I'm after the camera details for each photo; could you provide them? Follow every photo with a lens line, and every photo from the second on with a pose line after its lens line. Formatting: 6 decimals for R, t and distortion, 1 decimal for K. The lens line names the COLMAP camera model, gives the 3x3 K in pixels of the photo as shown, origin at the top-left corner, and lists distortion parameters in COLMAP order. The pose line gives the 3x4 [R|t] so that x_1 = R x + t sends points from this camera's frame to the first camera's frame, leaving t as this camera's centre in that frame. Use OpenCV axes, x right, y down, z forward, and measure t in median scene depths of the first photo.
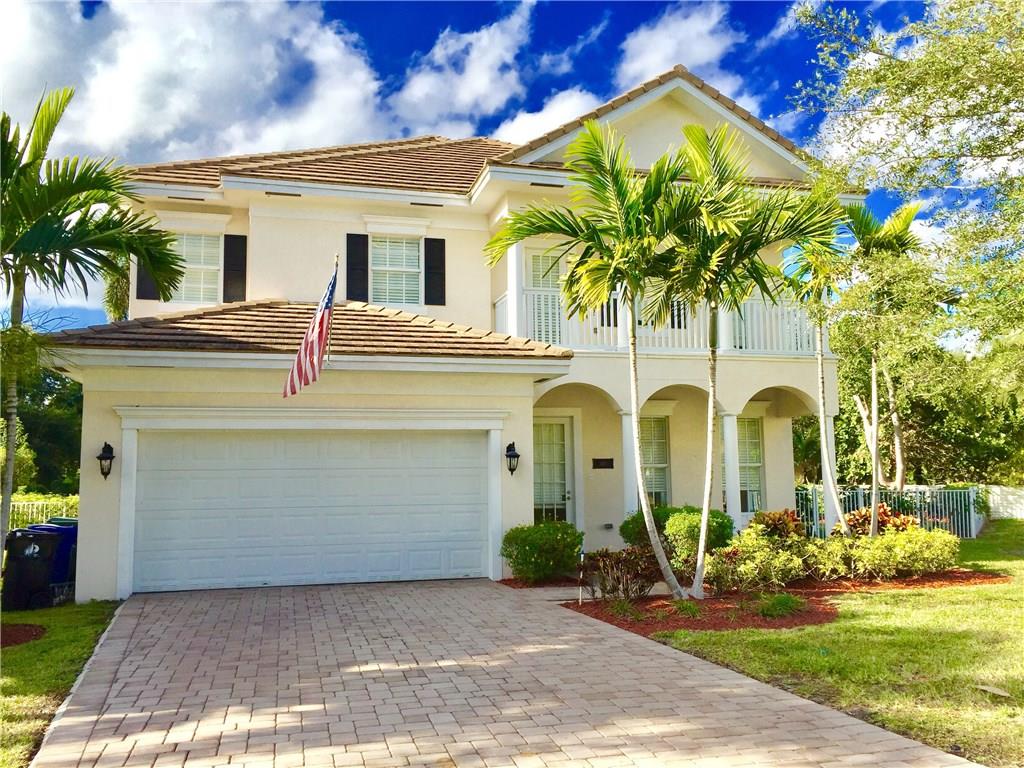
lens RADIAL K [[872.1, 0, 510.9], [0, 872.1, 387.2], [0, 0, 1]] dist [0.076541, 0.000589]
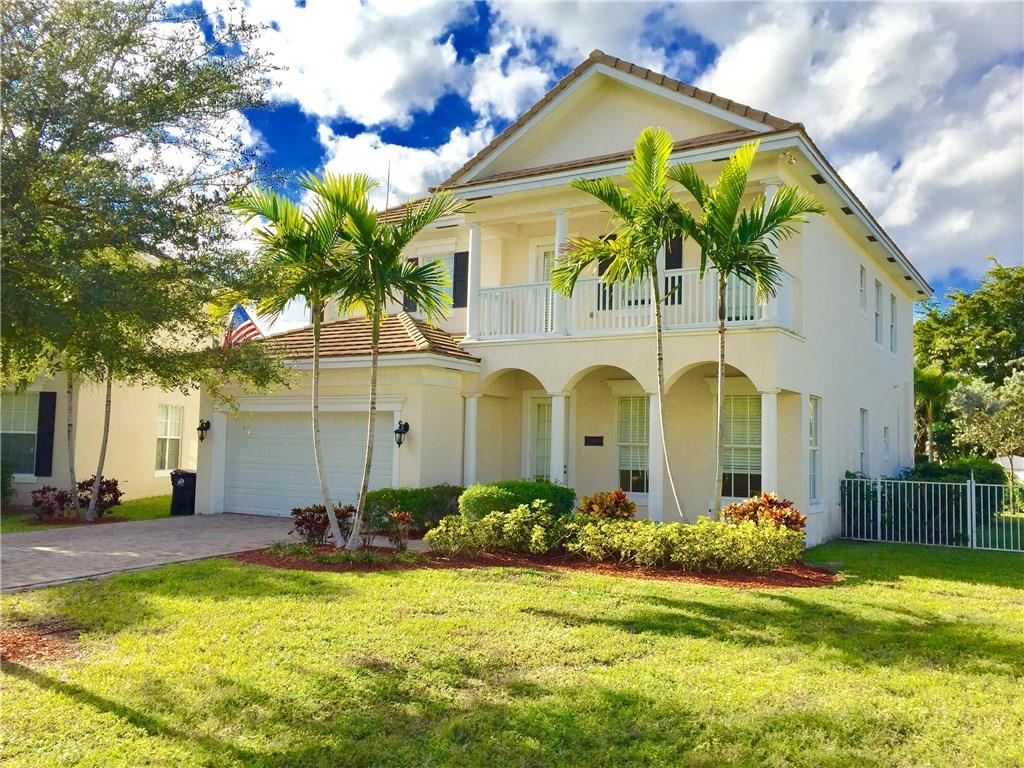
lens RADIAL K [[872.1, 0, 516.1], [0, 872.1, 382.4], [0, 0, 1]] dist [0.076541, 0.000589]
pose [[0.684093, -0.025000, -0.728966, 0.845738], [0.044907, 0.998960, 0.007883, 0.003989], [0.728011, -0.038128, 0.684505, 0.221658]]
